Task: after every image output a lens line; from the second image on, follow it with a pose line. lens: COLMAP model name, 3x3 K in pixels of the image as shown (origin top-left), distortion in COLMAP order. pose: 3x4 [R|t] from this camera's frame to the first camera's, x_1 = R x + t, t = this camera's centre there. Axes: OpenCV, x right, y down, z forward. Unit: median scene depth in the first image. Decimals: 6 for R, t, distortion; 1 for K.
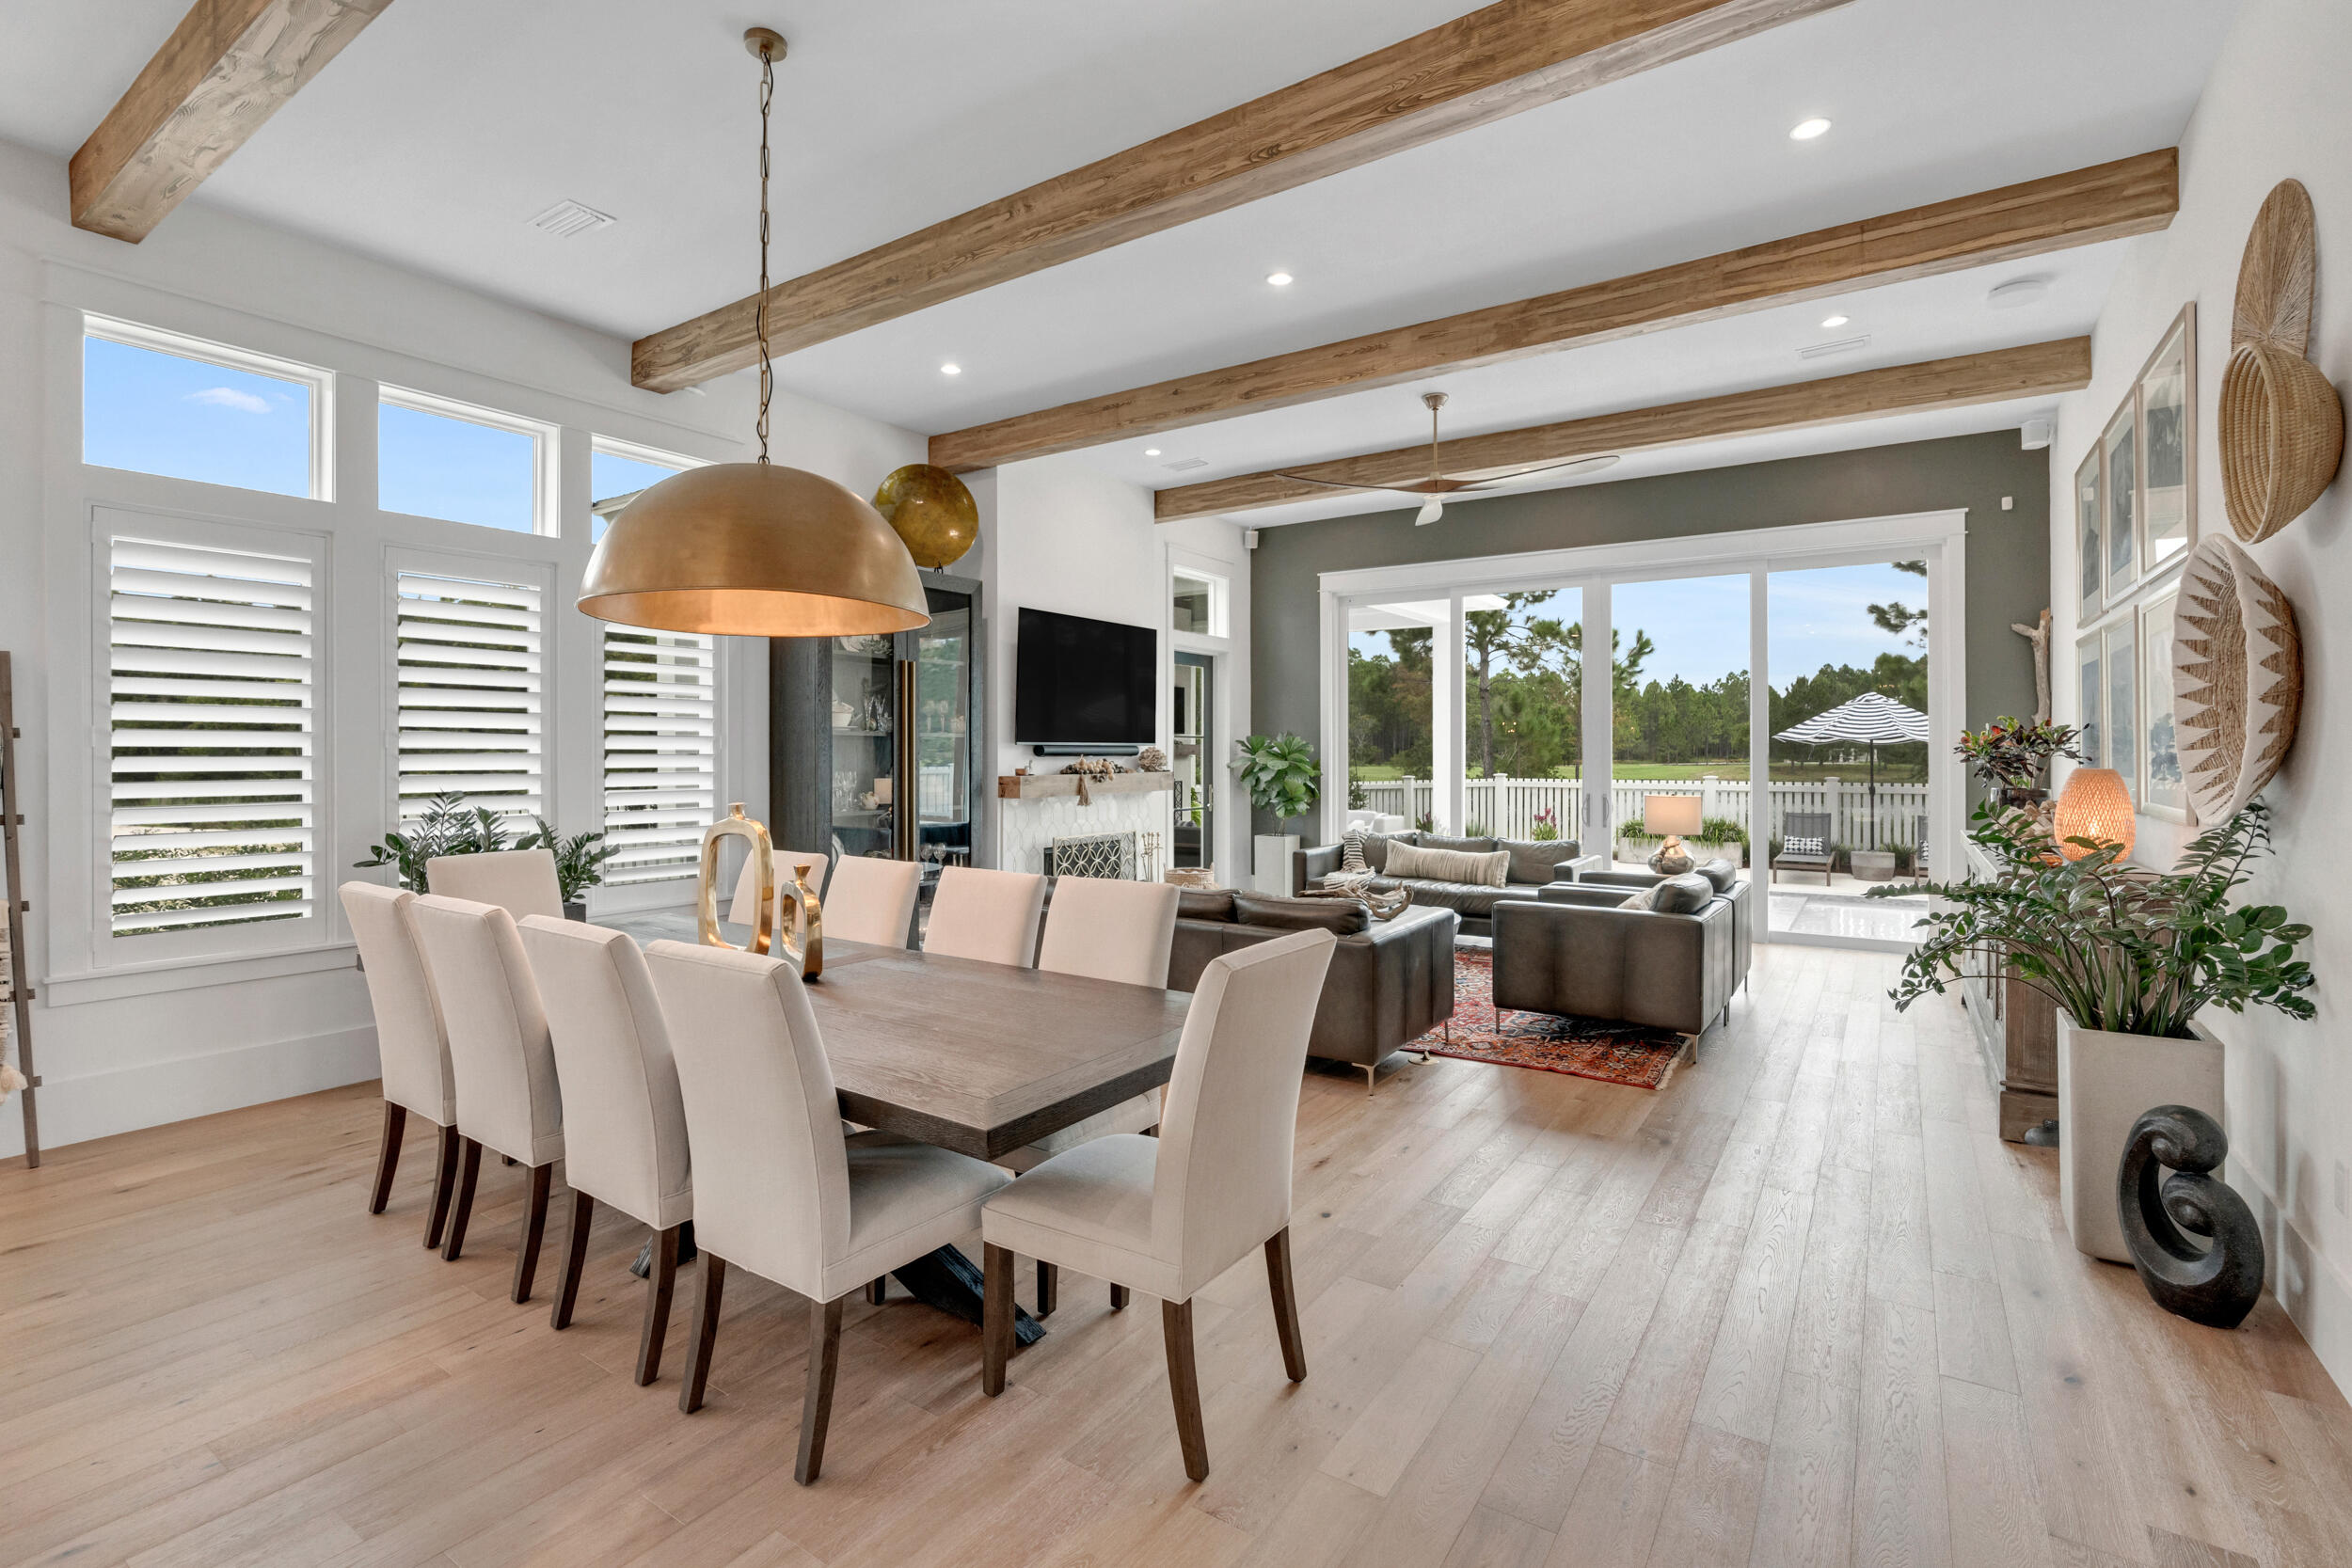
lens RADIAL K [[1070.5, 0, 1184.0], [0, 1070.5, 749.6], [0, 0, 1]] dist [-0.006726, 0.000090]
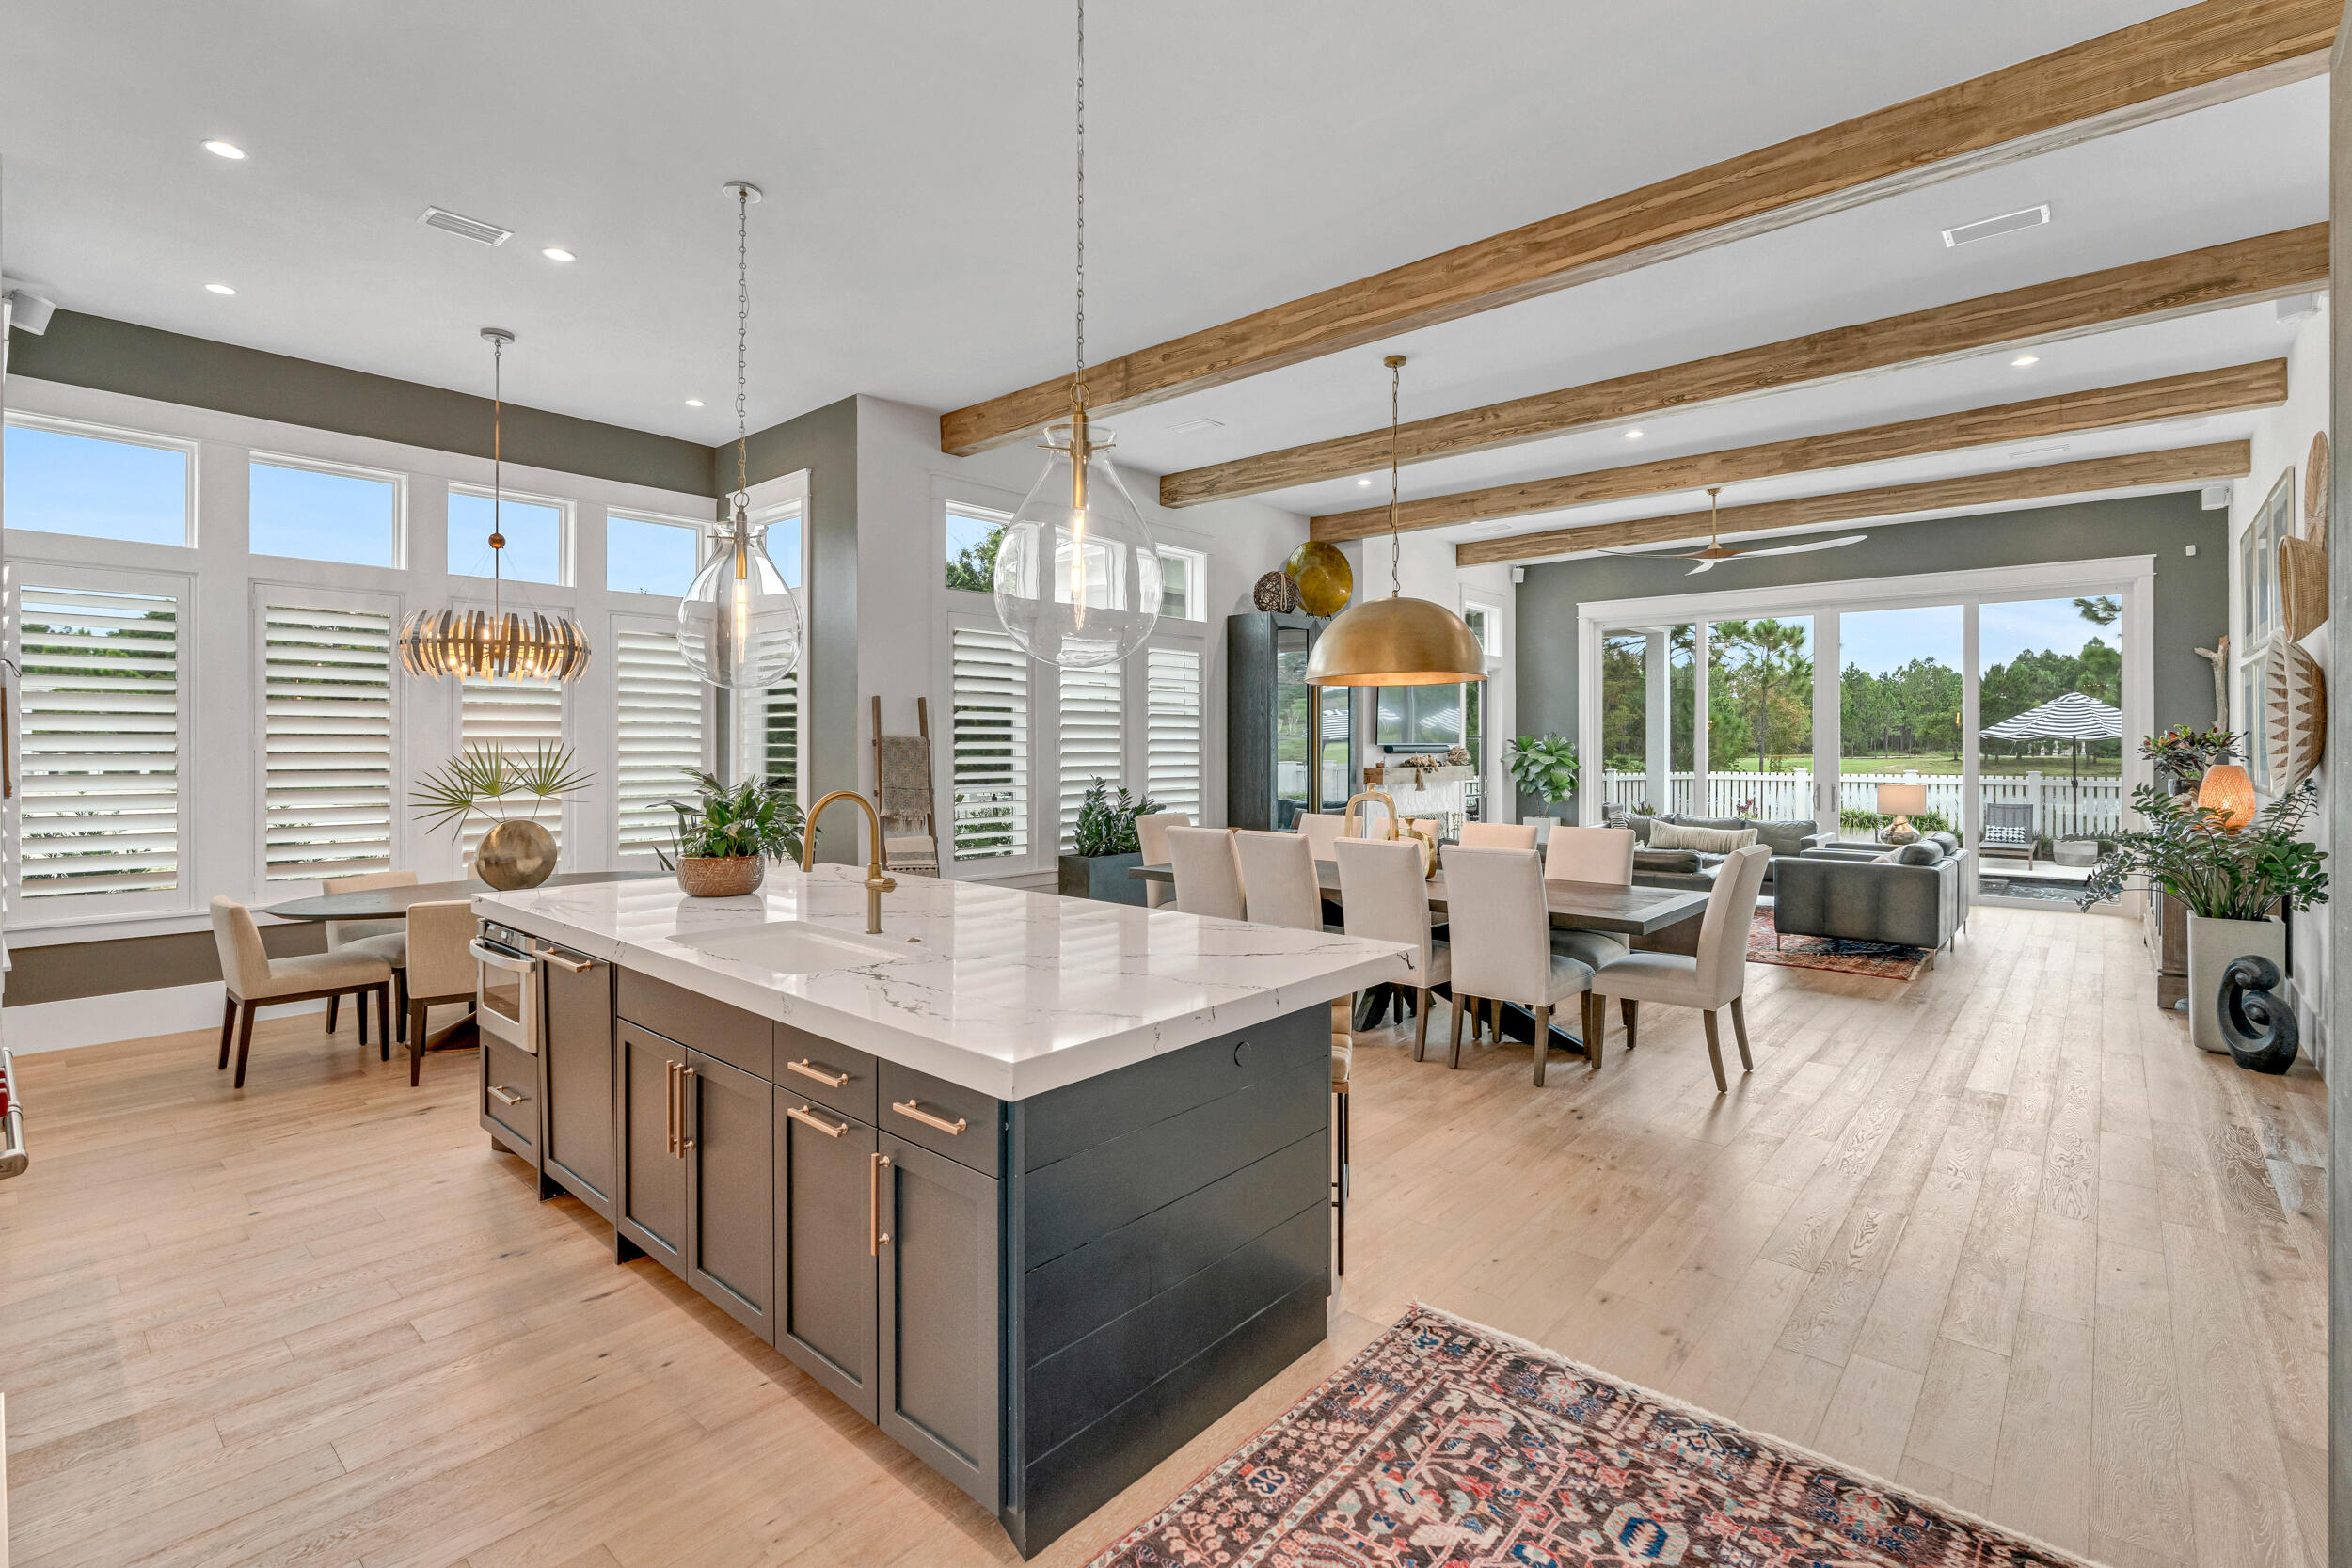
lens RADIAL K [[1075.2, 0, 1184.1], [0, 1075.2, 745.2], [0, 0, 1]] dist [-0.002539, 0.000093]
pose [[0.992463, -0.000039, -0.122544, -0.221029], [0.000388, 0.999996, 0.002817, -0.007770], [0.122544, -0.002843, 0.992459, -0.356949]]
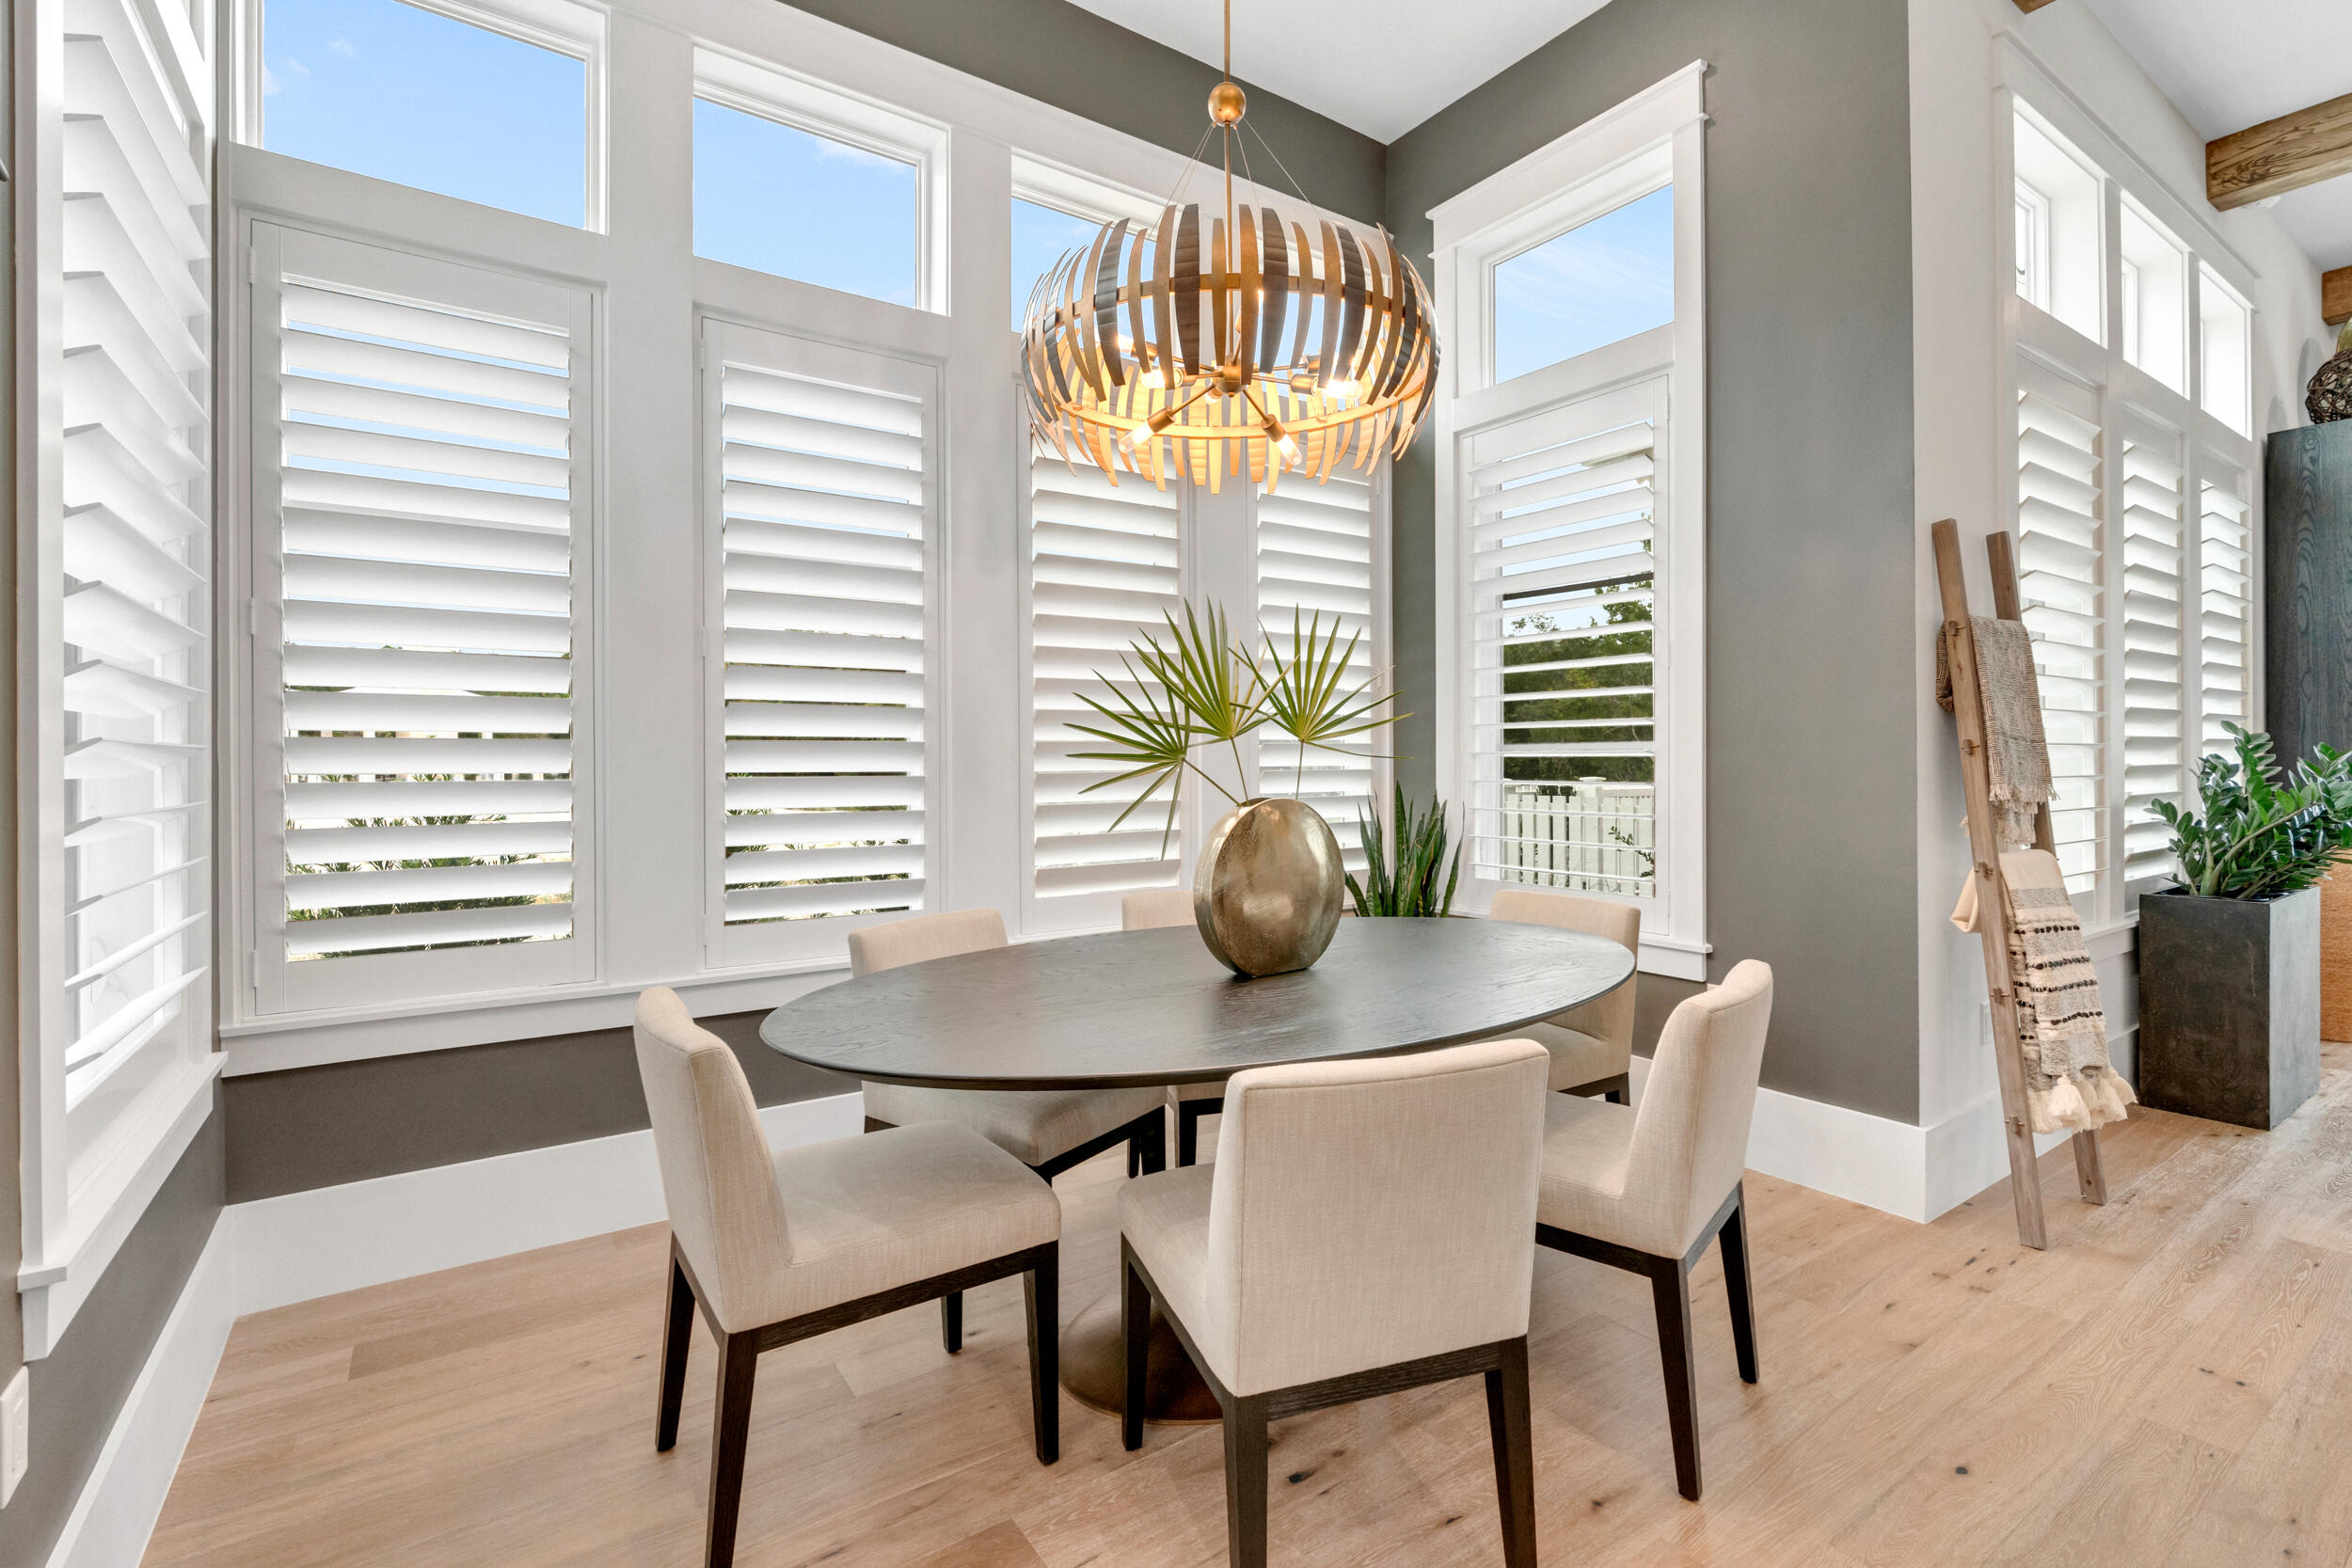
lens RADIAL K [[1070.5, 0, 1184.0], [0, 1070.5, 749.6], [0, 0, 1]] dist [-0.006726, 0.000090]
pose [[0.930232, -0.008313, -0.366877, -0.679546], [0.009748, 0.999950, 0.002060, 0.031278], [0.366841, -0.005493, 0.930267, 0.034937]]
